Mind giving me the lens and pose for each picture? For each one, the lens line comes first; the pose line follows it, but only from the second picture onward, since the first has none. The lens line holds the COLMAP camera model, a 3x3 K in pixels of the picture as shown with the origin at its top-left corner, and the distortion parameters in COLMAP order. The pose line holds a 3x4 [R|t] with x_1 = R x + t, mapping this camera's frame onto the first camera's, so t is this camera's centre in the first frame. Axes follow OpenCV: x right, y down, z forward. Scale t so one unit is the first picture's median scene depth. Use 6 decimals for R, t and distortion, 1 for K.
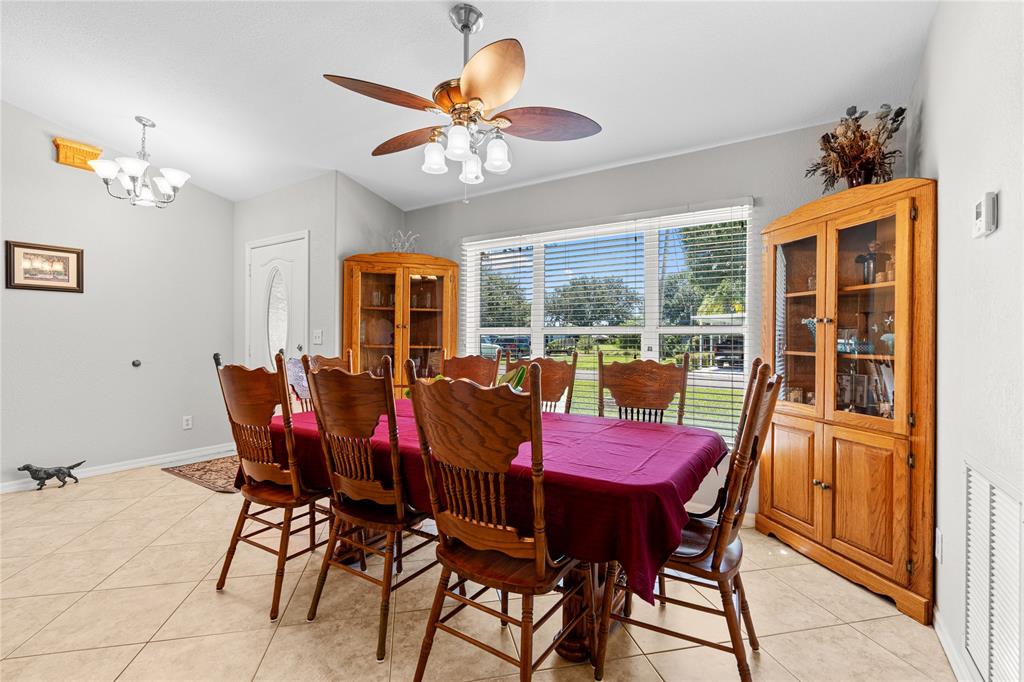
lens RADIAL K [[463.0, 0, 512.0], [0, 463.0, 341.0], [0, 0, 1]] dist [-0.000140, 0.000092]
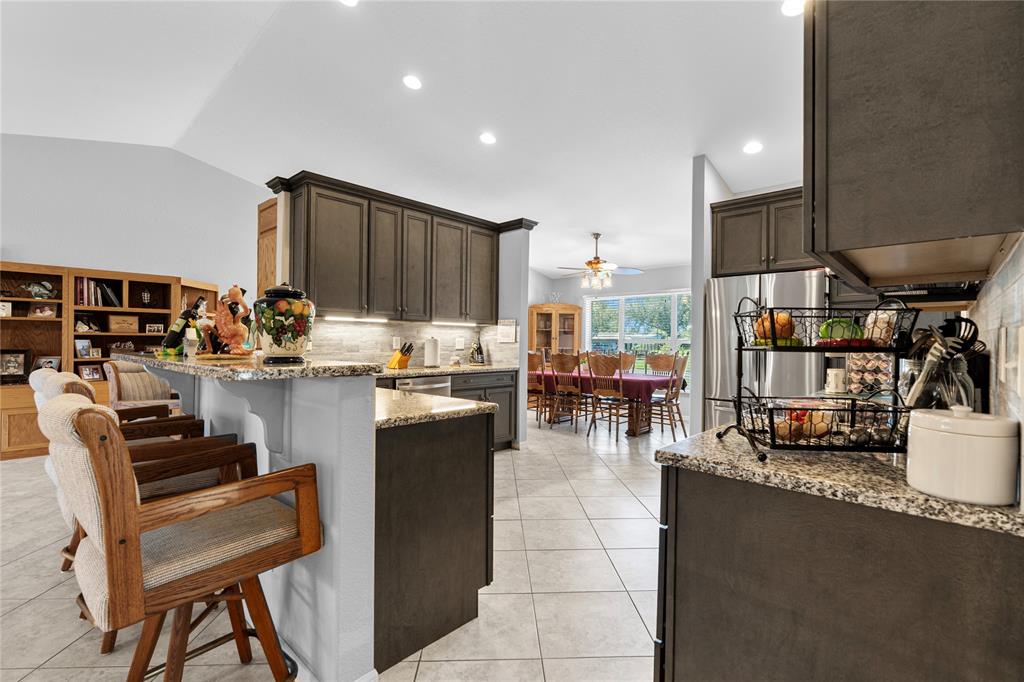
lens RADIAL K [[463.0, 0, 512.0], [0, 463.0, 341.0], [0, 0, 1]] dist [-0.000140, 0.000092]
pose [[0.983833, 0.004385, -0.179037, -0.054344], [-0.005505, 0.999968, -0.005759, -0.005752], [0.179006, 0.006652, 0.983825, -1.094836]]
